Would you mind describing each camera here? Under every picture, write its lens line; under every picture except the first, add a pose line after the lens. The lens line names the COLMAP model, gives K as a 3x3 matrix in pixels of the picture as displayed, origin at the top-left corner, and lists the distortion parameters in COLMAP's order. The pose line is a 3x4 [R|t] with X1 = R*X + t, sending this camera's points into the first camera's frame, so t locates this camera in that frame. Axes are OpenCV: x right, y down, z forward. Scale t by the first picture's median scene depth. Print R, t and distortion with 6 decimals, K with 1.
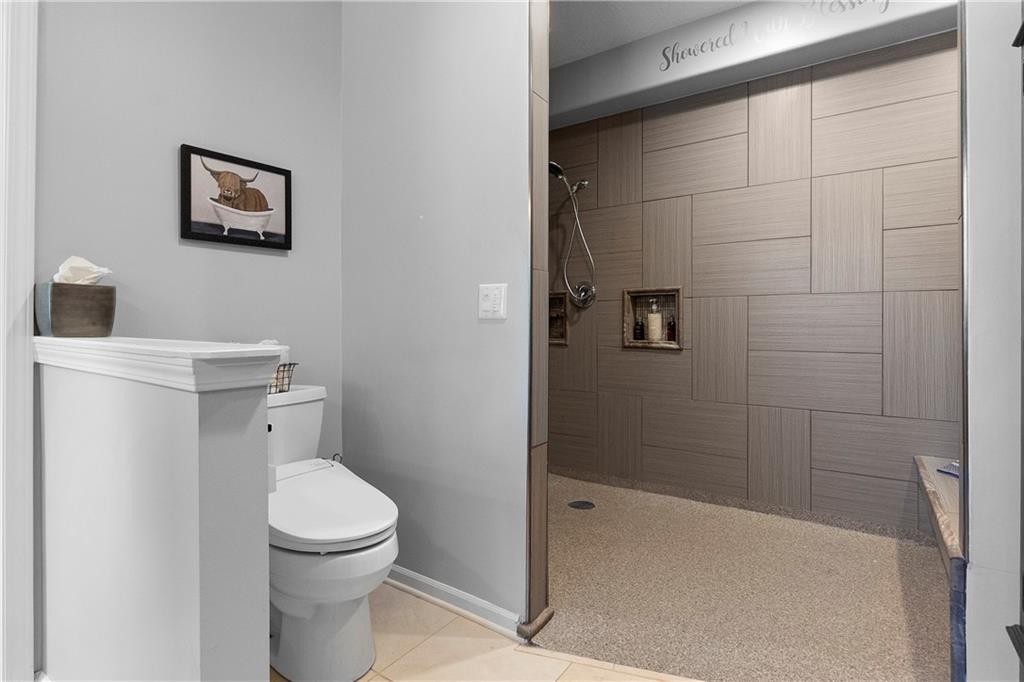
lens RADIAL K [[517.2, 0, 510.6], [0, 517.2, 321.4], [0, 0, 1]] dist [-0.002102, -0.001026]
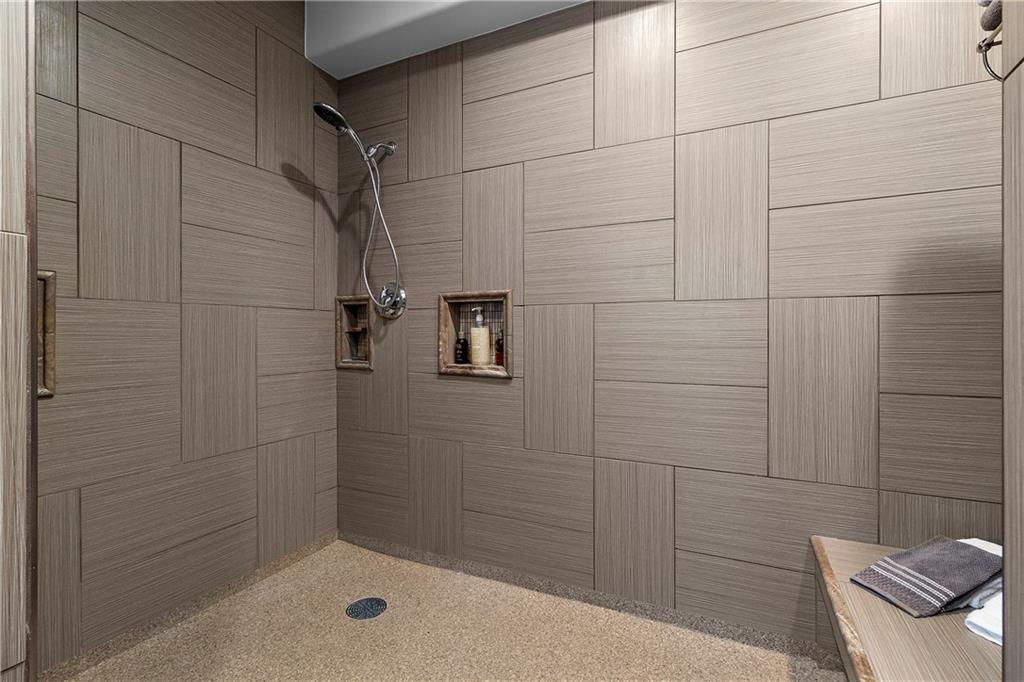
lens RADIAL K [[480.4, 0, 516.7], [0, 480.4, 328.5], [0, 0, 1]] dist [-0.000281, 0.000091]
pose [[0.987106, 0.000241, 0.160067, 0.226132], [0.000006, 0.999999, -0.001540, -0.012819], [-0.160068, 0.001521, 0.987105, 0.332962]]
